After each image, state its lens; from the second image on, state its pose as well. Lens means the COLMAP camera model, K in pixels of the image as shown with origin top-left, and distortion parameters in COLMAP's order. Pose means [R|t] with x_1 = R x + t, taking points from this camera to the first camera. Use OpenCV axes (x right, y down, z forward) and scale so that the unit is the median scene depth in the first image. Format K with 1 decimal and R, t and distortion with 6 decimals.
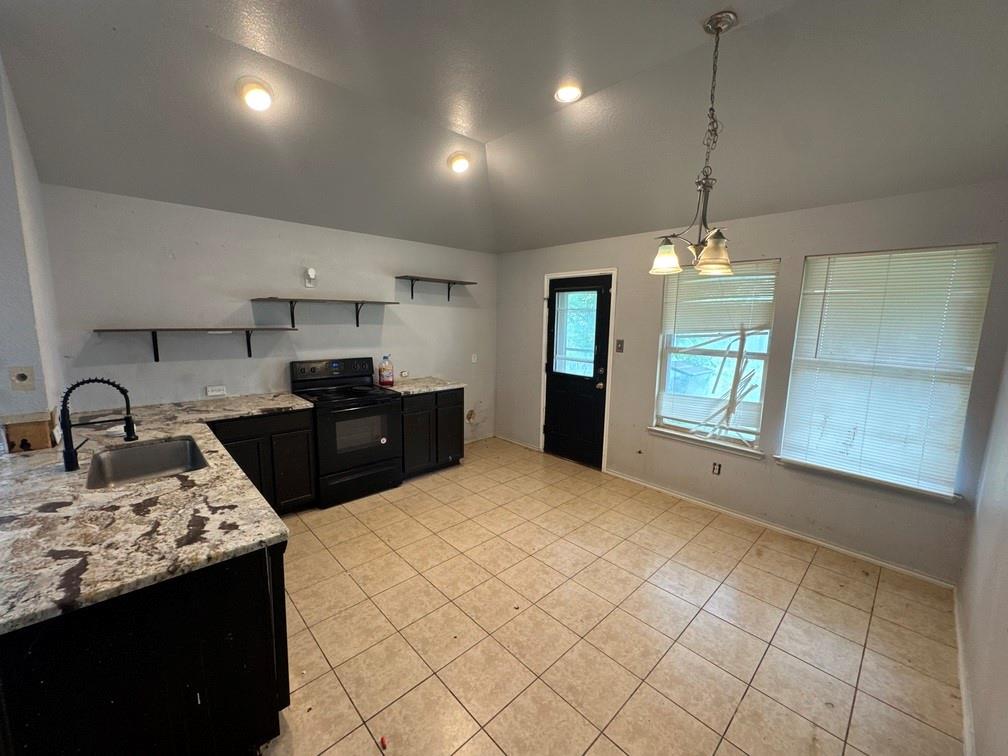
lens RADIAL K [[401.5, 0, 503.1], [0, 401.5, 378.7], [0, 0, 1]] dist [-0.002125, -0.000355]
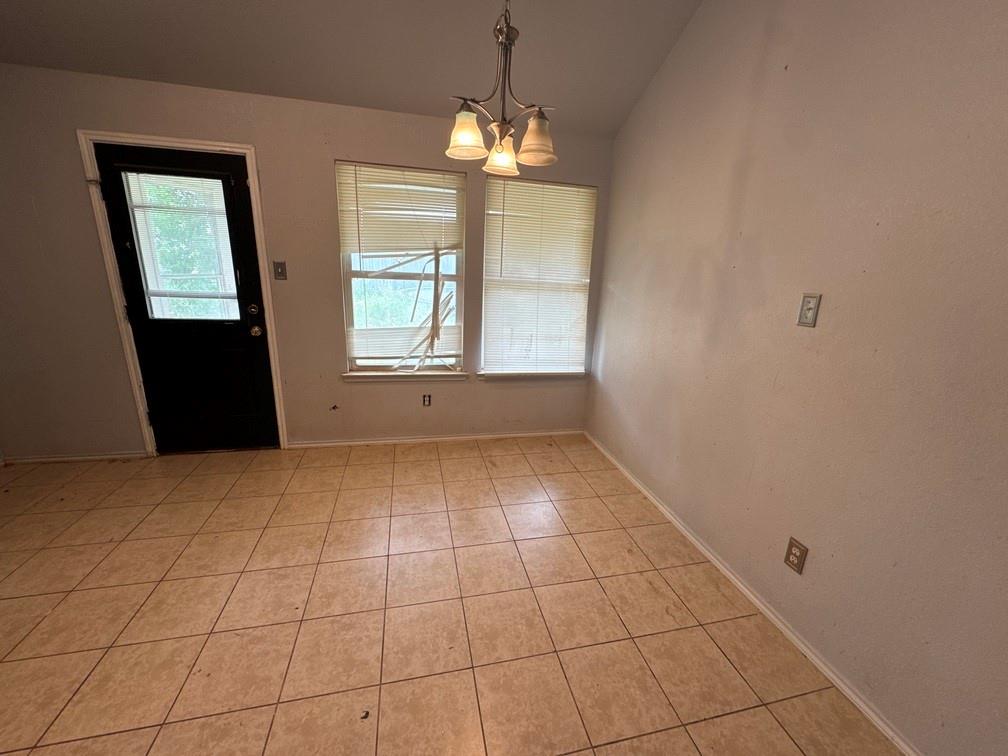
lens RADIAL K [[401.5, 0, 503.1], [0, 401.5, 378.7], [0, 0, 1]] dist [-0.002125, -0.000355]
pose [[0.504815, -0.231376, 0.831641, -0.163680], [0.093505, 0.972397, 0.213778, -0.013552], [-0.858148, -0.030156, 0.512515, 0.365339]]
